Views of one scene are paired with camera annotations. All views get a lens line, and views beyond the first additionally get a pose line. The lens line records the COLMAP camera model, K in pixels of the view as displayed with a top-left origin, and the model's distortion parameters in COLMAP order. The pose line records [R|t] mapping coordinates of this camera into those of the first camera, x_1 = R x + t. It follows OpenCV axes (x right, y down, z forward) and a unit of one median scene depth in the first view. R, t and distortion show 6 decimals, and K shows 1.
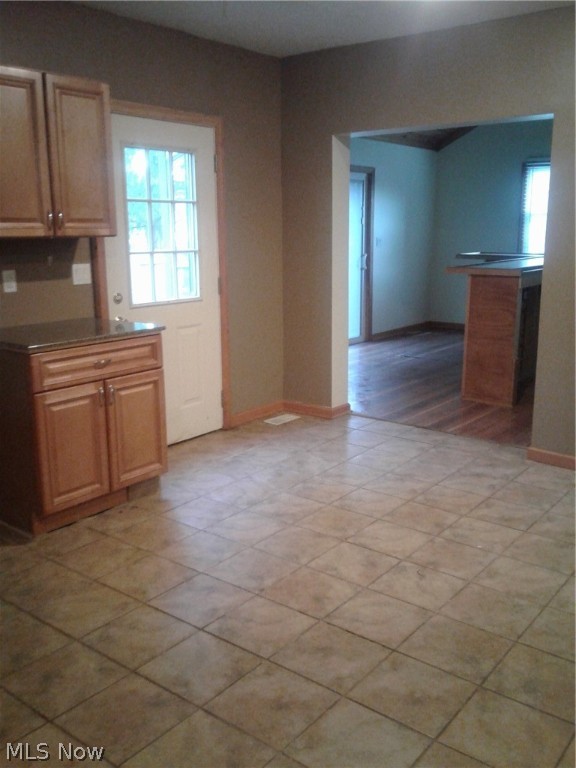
lens RADIAL K [[712.3, 0, 293.1], [0, 712.3, 381.9], [0, 0, 1]] dist [0.114157, -0.257364]
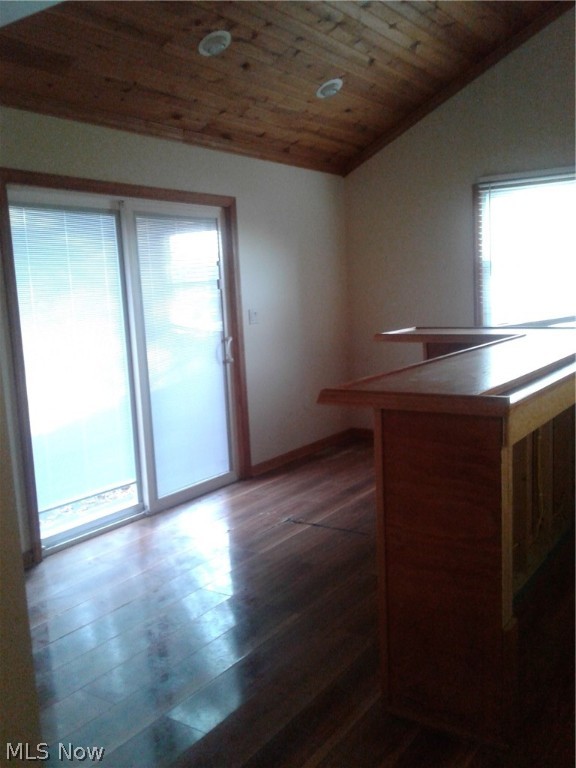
lens RADIAL K [[712.3, 0, 293.1], [0, 712.3, 381.9], [0, 0, 1]] dist [0.114157, -0.257364]
pose [[0.996966, -0.050425, 0.059300, 0.114483], [0.055296, 0.994964, -0.083603, -0.086384], [-0.054785, 0.086628, 0.994733, 0.394268]]
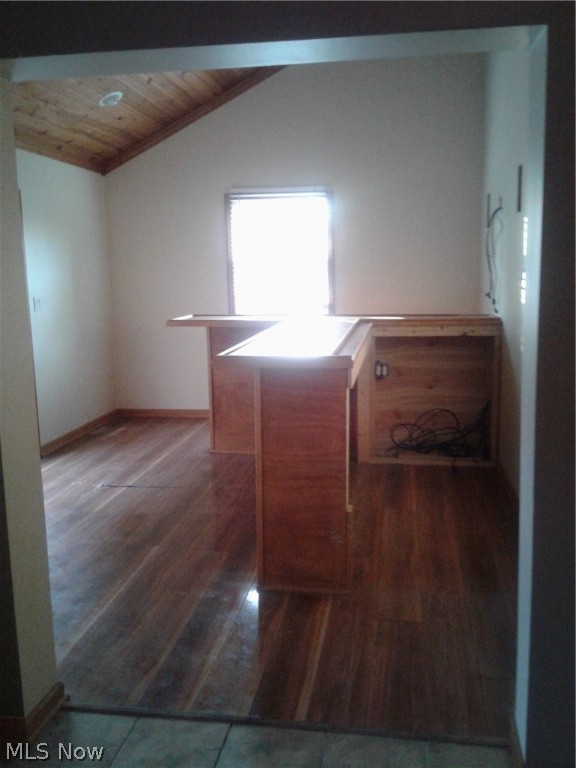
lens RADIAL K [[712.3, 0, 293.1], [0, 712.3, 381.9], [0, 0, 1]] dist [0.114157, -0.257364]
pose [[0.873386, -0.087818, 0.479046, 0.004546], [0.119140, 0.992249, -0.035317, -0.075243], [-0.472232, 0.087919, 0.877079, 0.330633]]
